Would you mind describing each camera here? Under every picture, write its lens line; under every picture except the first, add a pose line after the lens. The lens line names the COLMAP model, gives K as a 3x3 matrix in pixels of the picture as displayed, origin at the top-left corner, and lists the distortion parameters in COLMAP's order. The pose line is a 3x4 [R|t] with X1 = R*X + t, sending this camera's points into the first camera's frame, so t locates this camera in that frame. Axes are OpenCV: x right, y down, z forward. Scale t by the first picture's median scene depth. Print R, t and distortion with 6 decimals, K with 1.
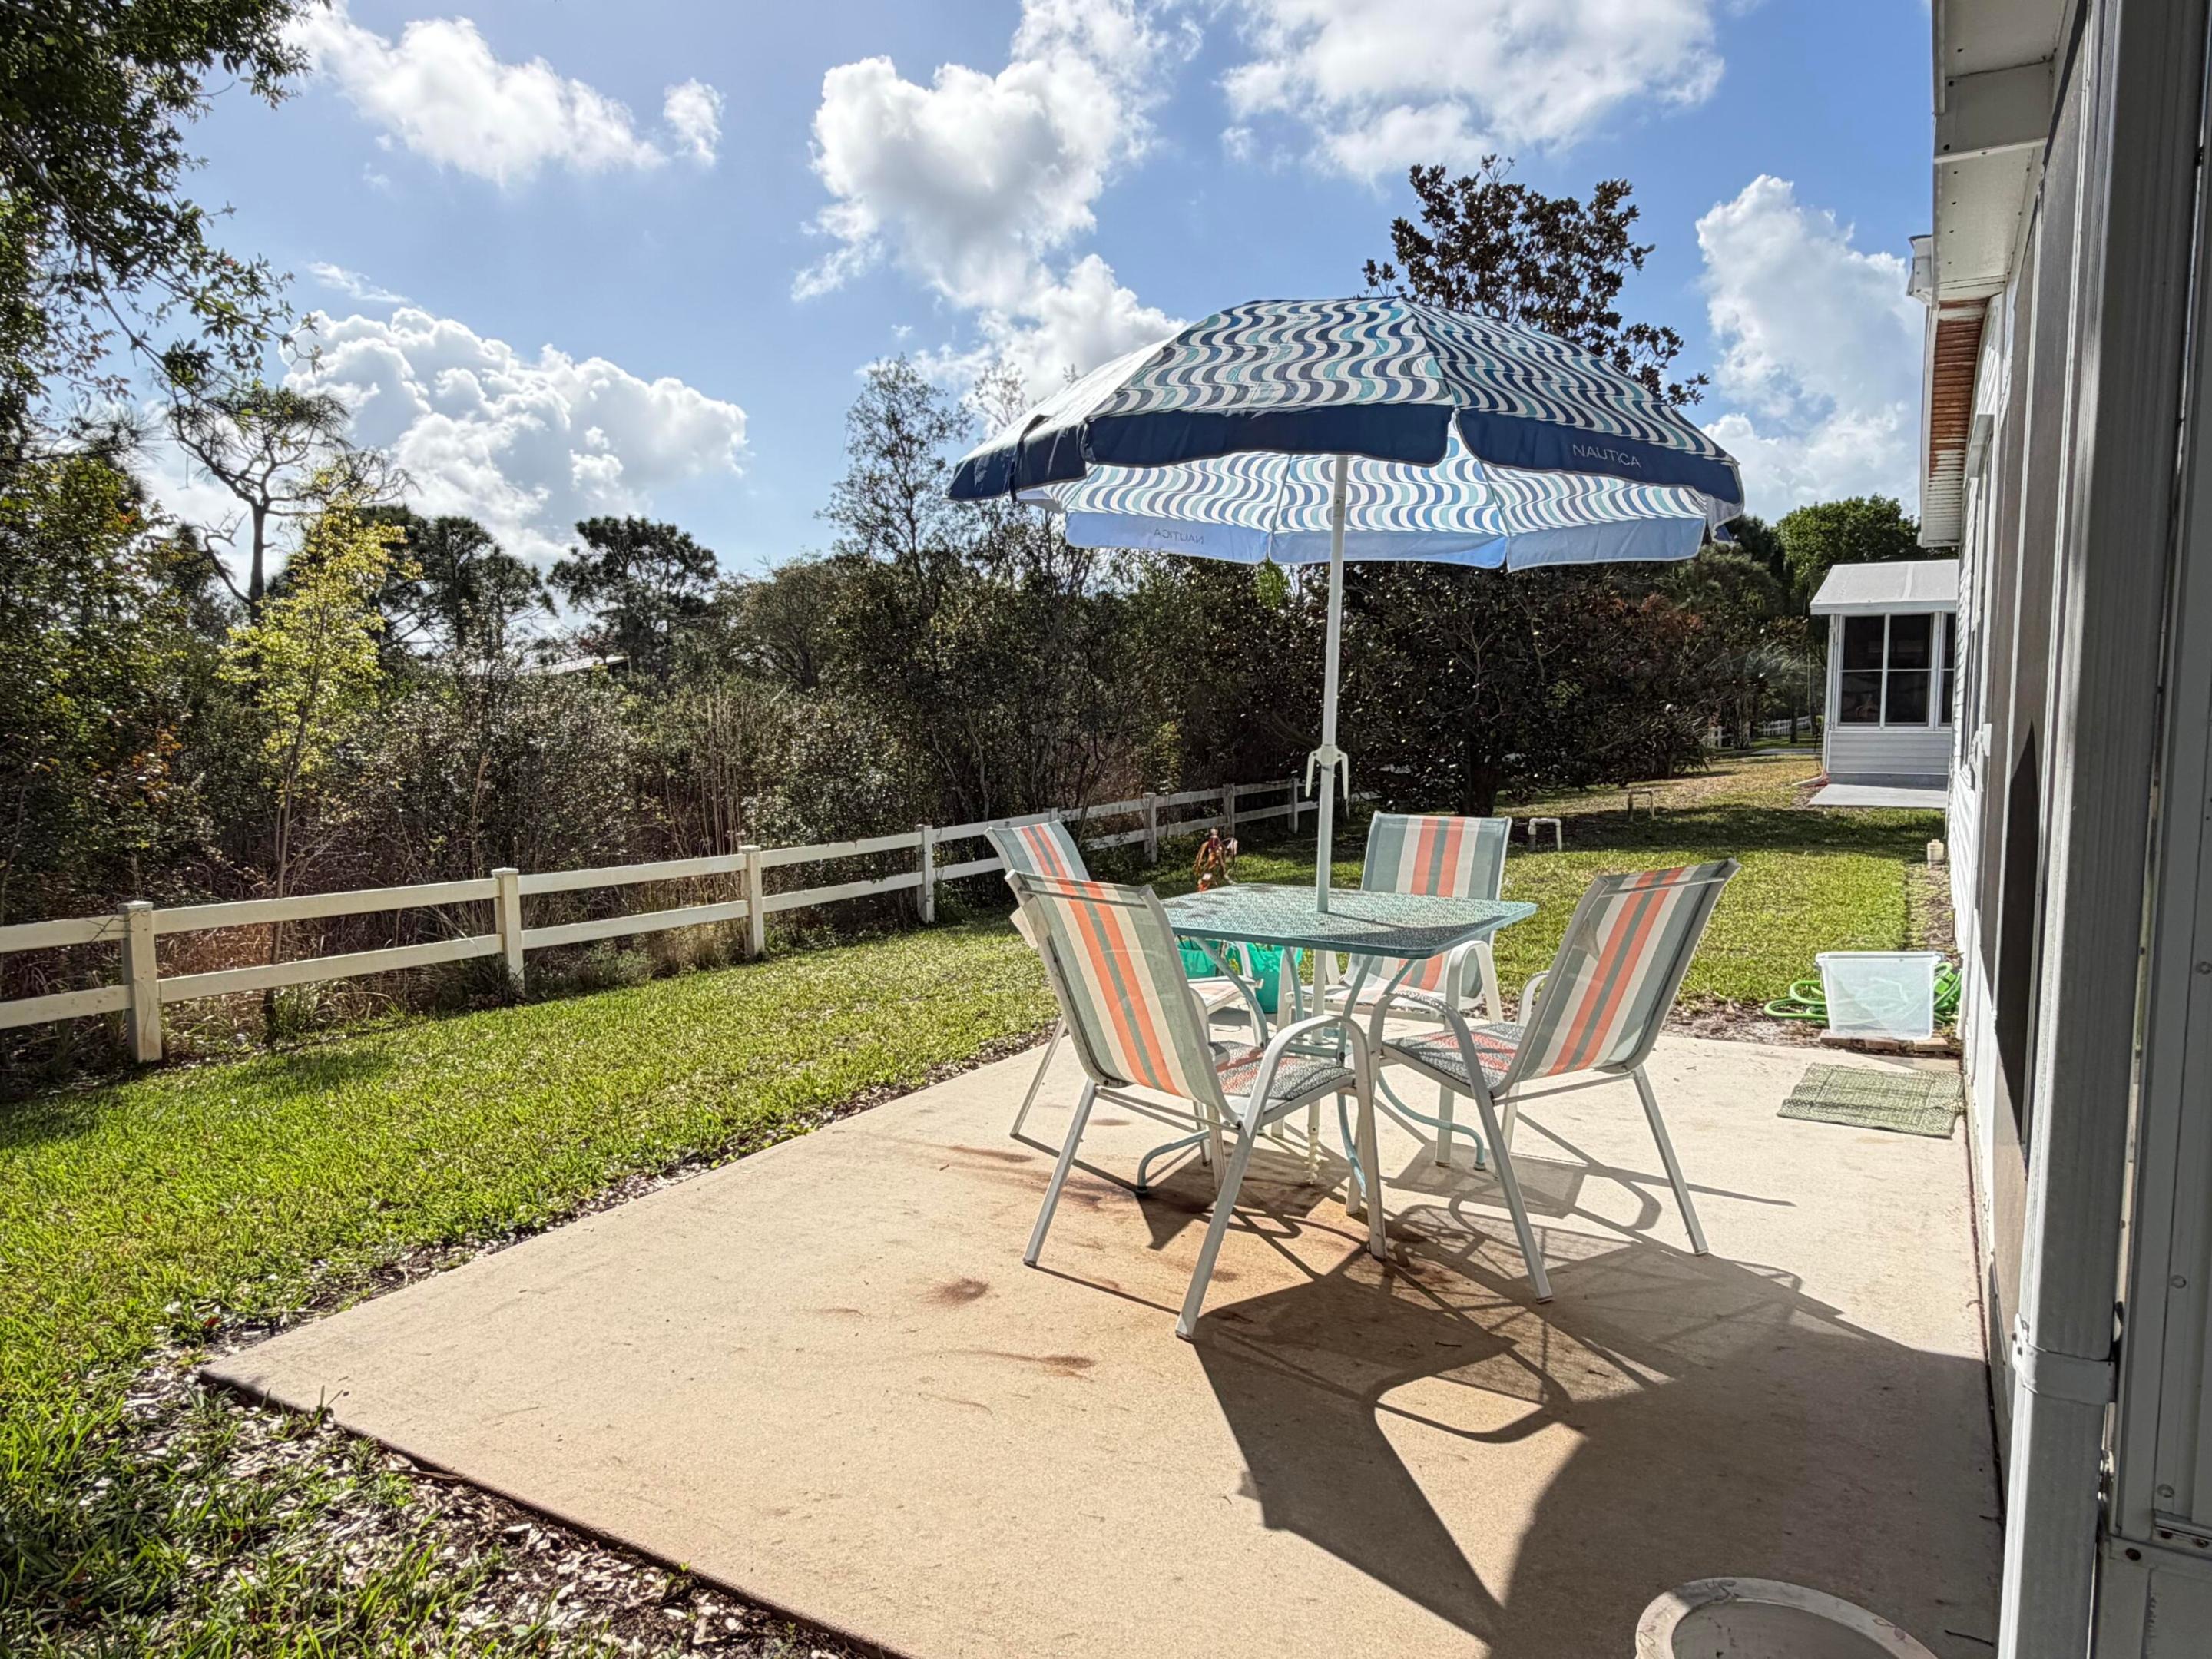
lens RADIAL K [[1439.5, 0, 1102.4], [0, 1439.5, 830.5], [0, 0, 1]] dist [0.004111, 0.000651]
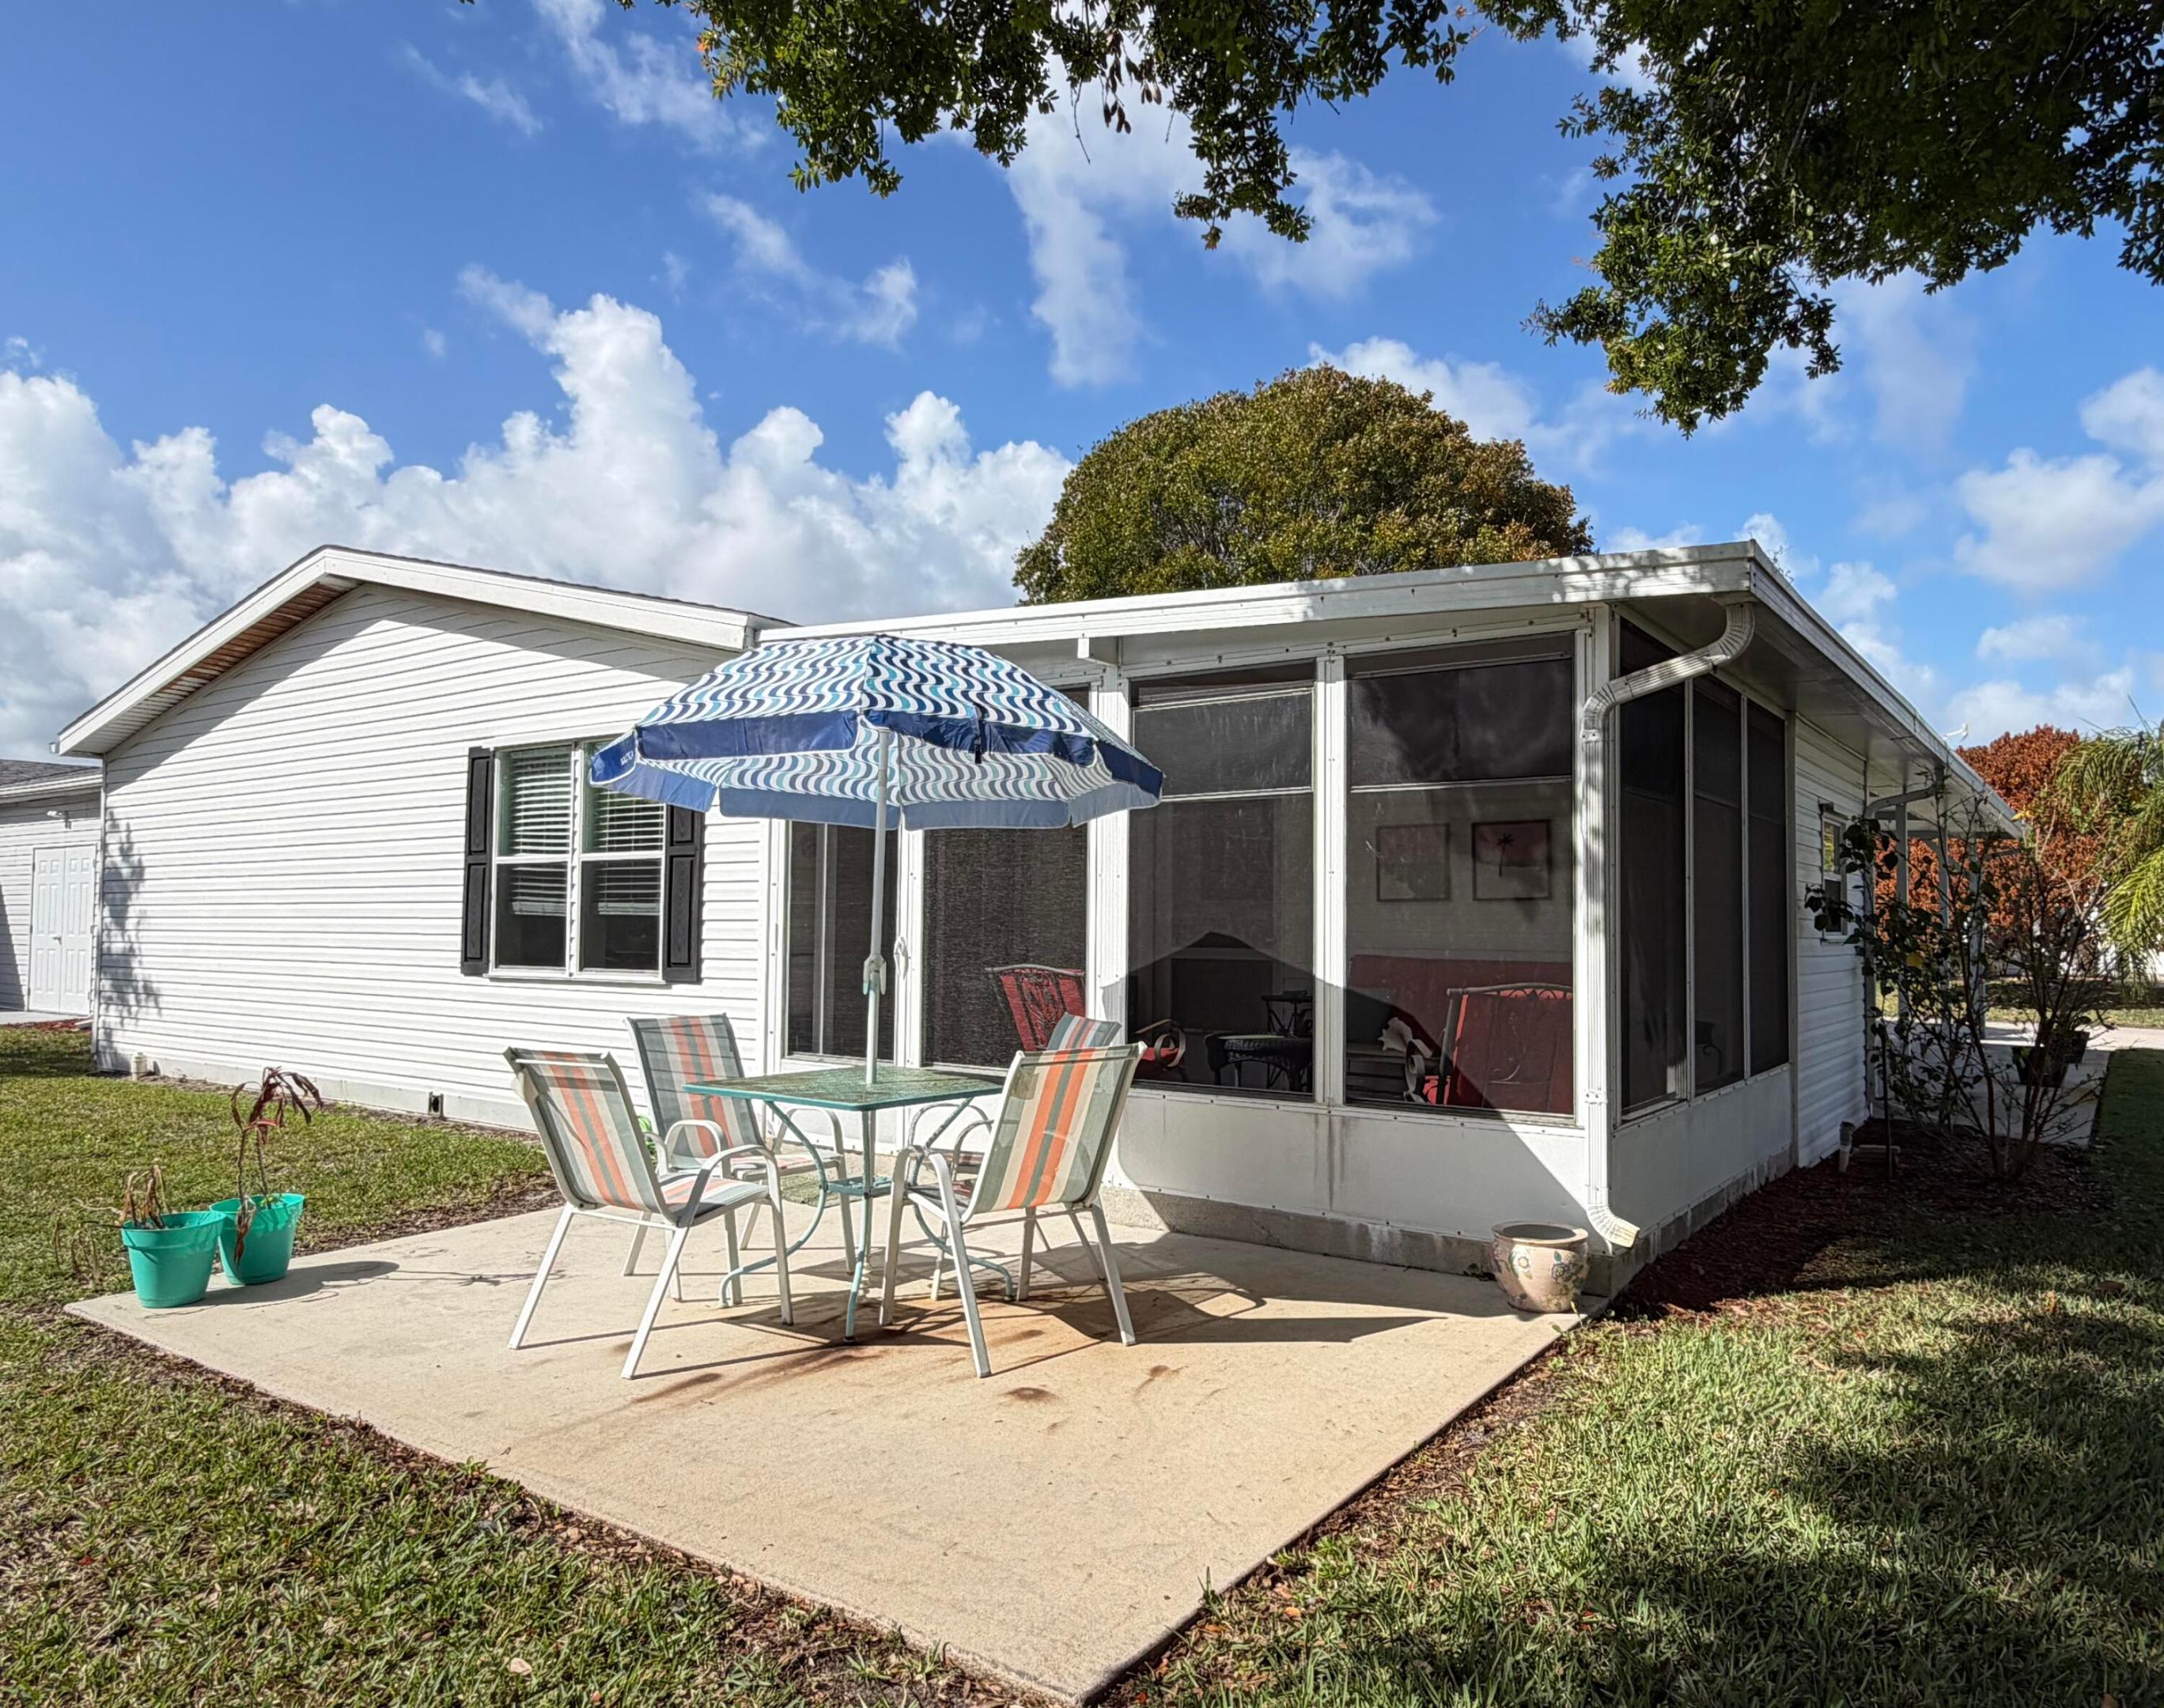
lens RADIAL K [[1452.3, 0, 1079.4], [0, 1452.3, 853.3], [0, 0, 1]] dist [-0.005680, -0.000807]
pose [[0.102362, 0.038186, 0.994014, -1.277535], [0.075099, 0.996115, -0.046000, -0.096660], [-0.991908, 0.079358, 0.099097, 0.700921]]
